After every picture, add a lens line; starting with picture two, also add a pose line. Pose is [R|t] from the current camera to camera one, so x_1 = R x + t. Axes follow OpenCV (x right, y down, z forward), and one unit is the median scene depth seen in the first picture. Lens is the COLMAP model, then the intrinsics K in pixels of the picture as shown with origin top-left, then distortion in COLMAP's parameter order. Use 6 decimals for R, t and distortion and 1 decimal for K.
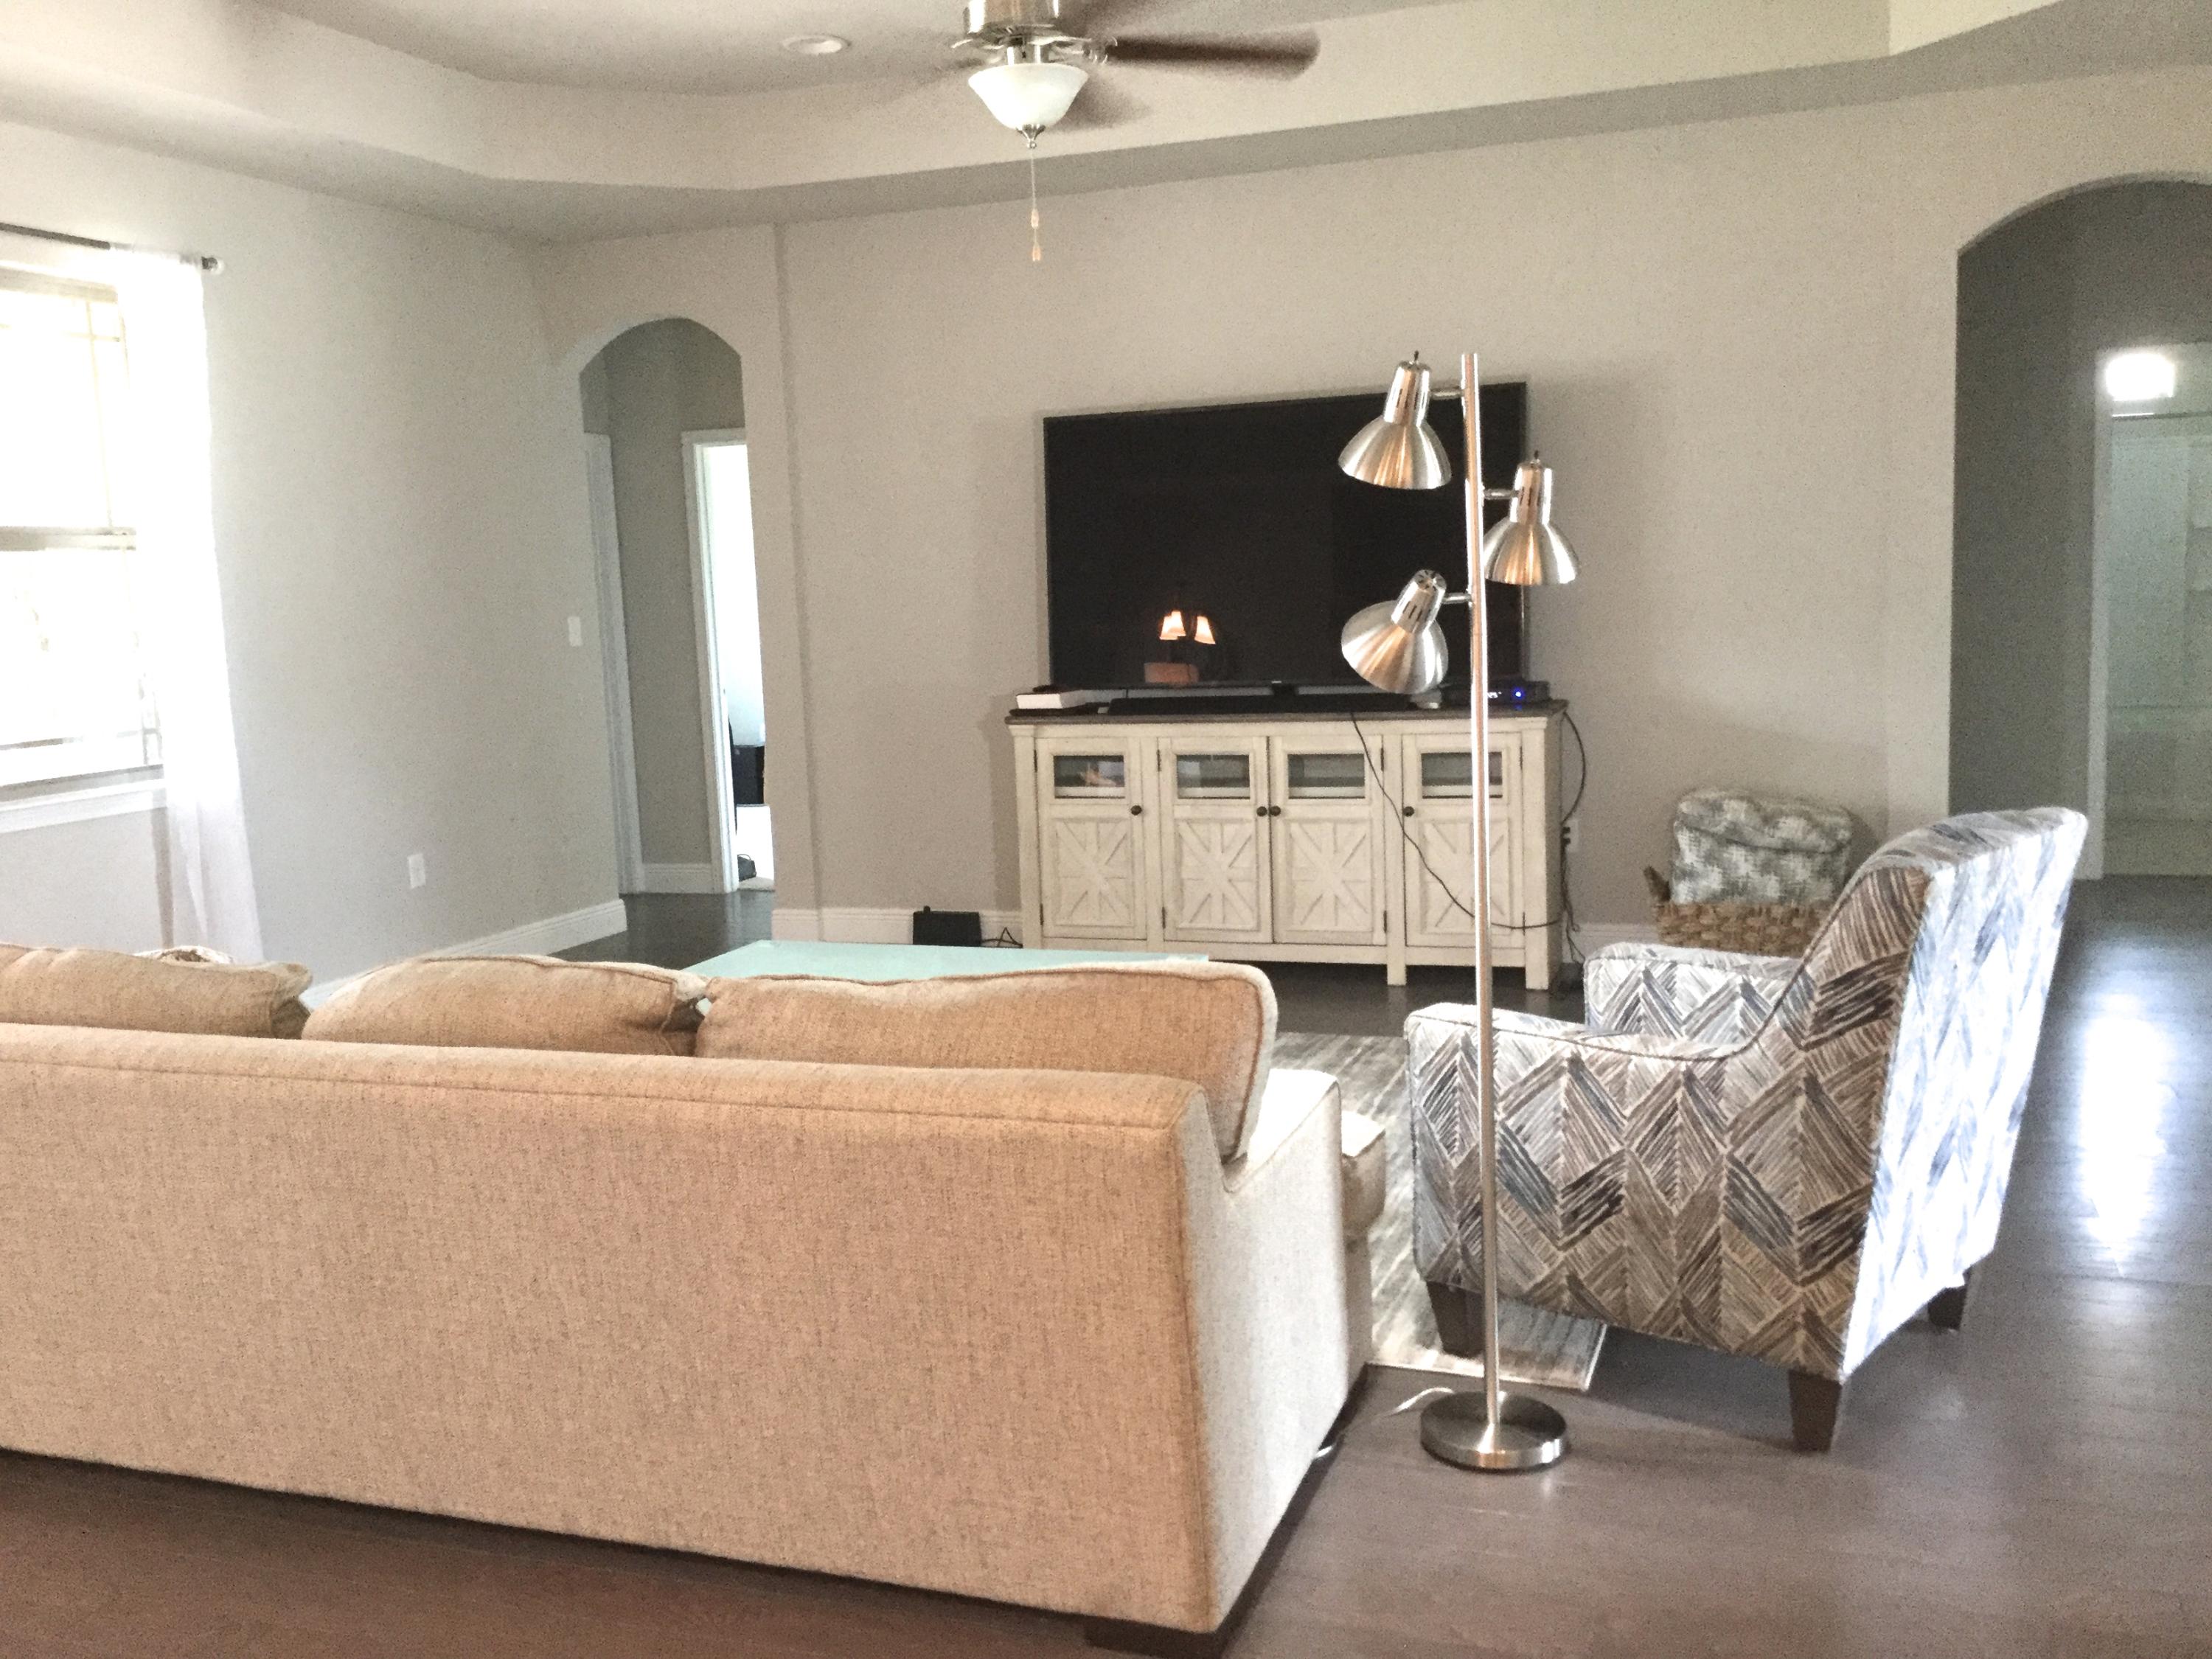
lens RADIAL K [[2010.2, 0, 1106.0], [0, 2010.2, 829.5], [0, 0, 1]] dist [0.144780, -0.288237]
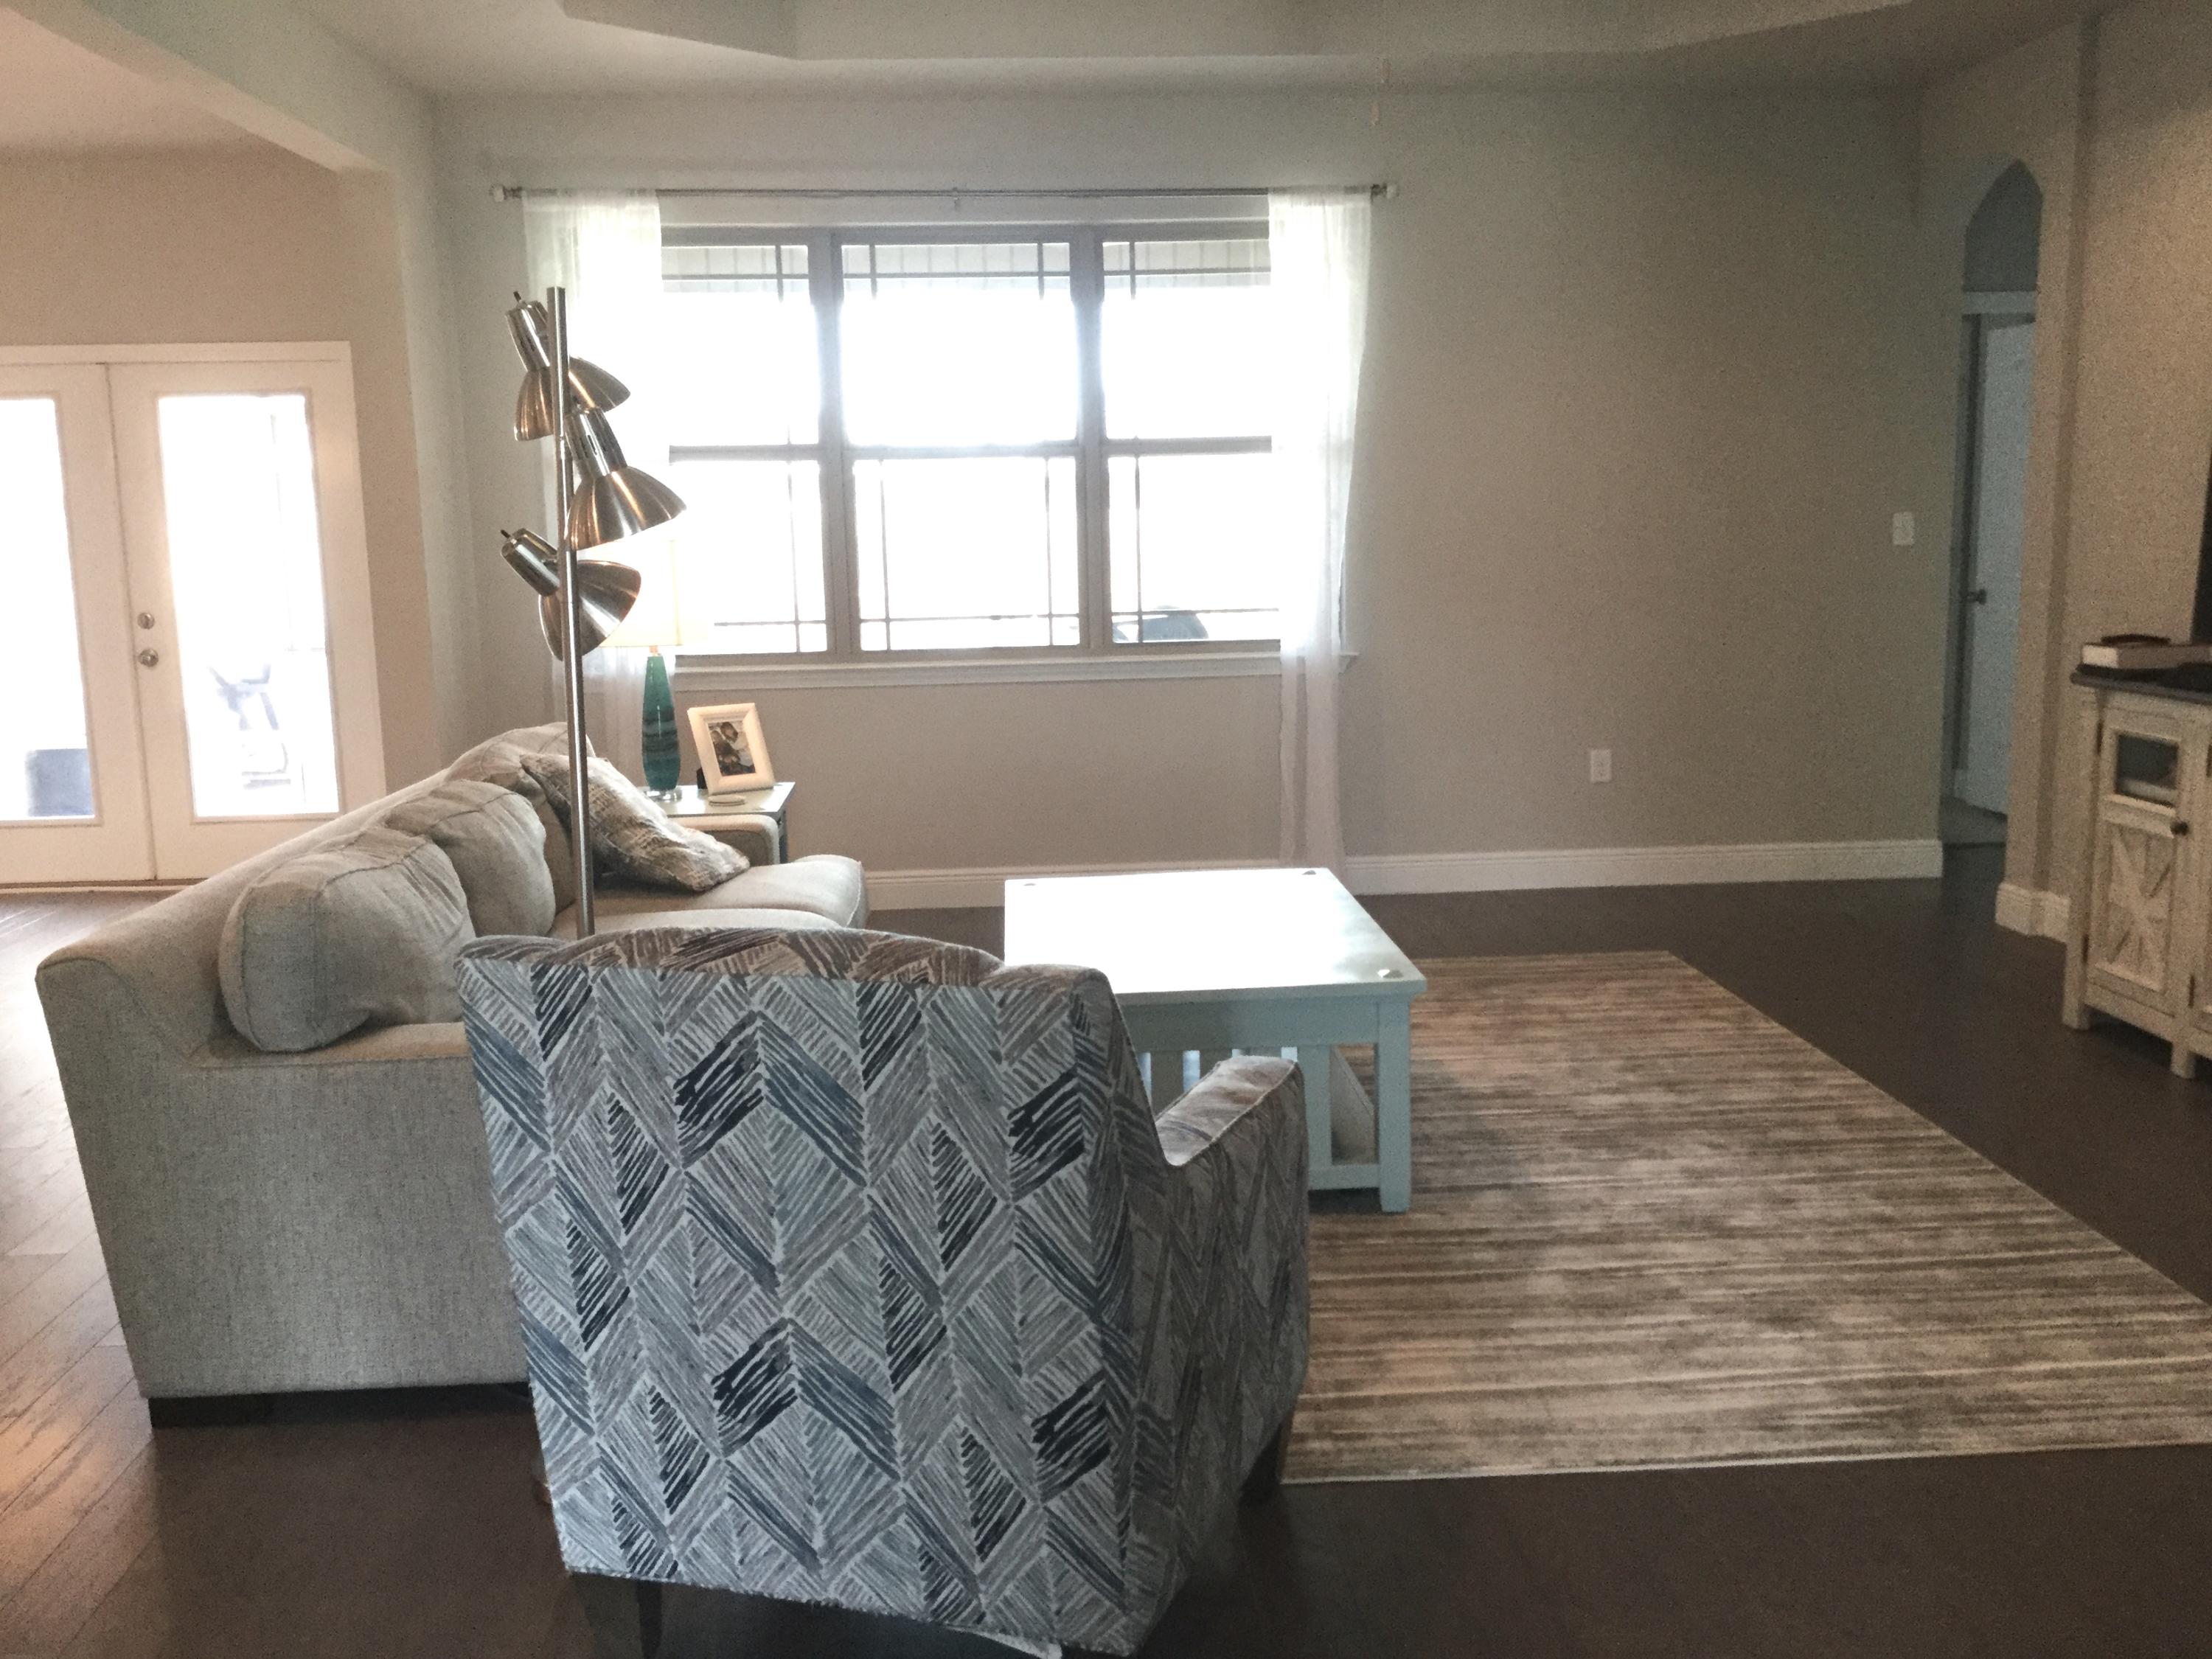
lens RADIAL K [[1960.7, 0, 1115.8], [0, 1960.7, 863.7], [0, 0, 1]] dist [0.053265, 0.005705]
pose [[0.397438, 0.192070, -0.897303, 1.083382], [-0.109595, 0.980785, 0.161398, -0.151037], [0.911061, 0.034194, 0.410852, 0.886973]]
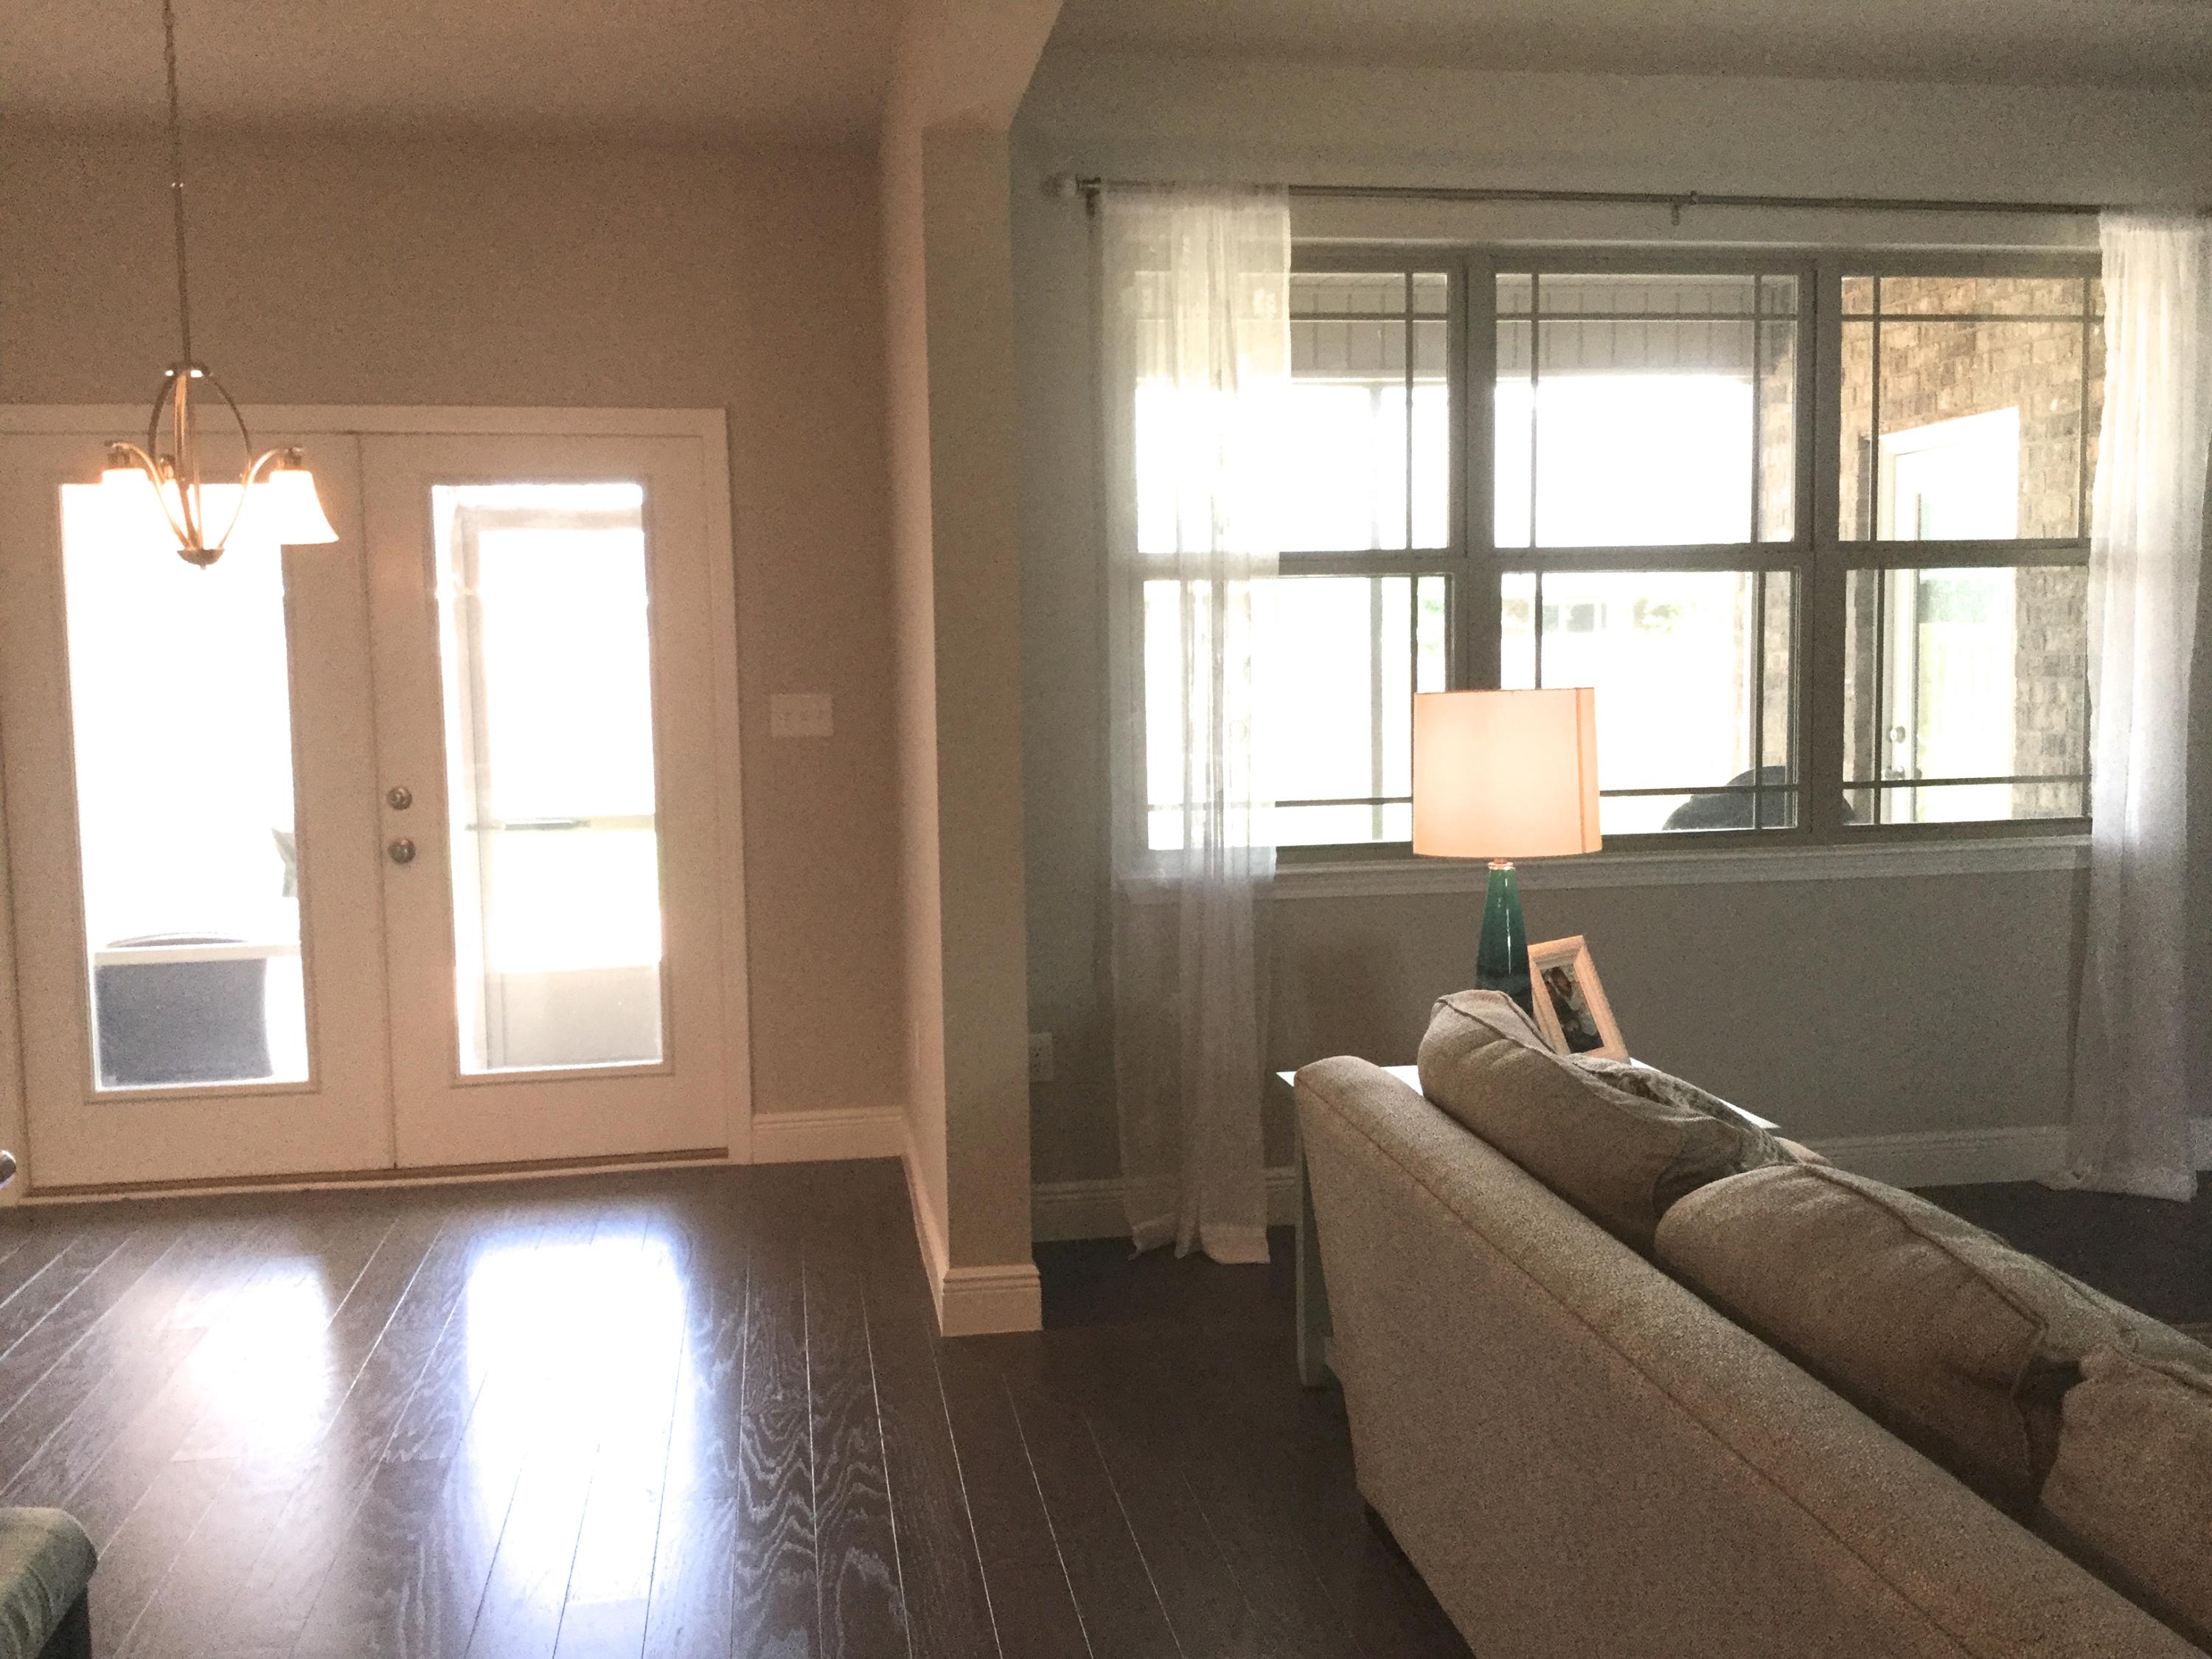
lens RADIAL K [[1986.2, 0, 1106.0], [0, 1986.2, 829.5], [0, 0, 1]] dist [0.103477, -0.203718]
pose [[0.477179, 0.110737, -0.871801, 0.136925], [-0.111726, 0.991624, 0.064804, -0.070290], [0.871675, 0.066480, 0.485554, 0.475934]]
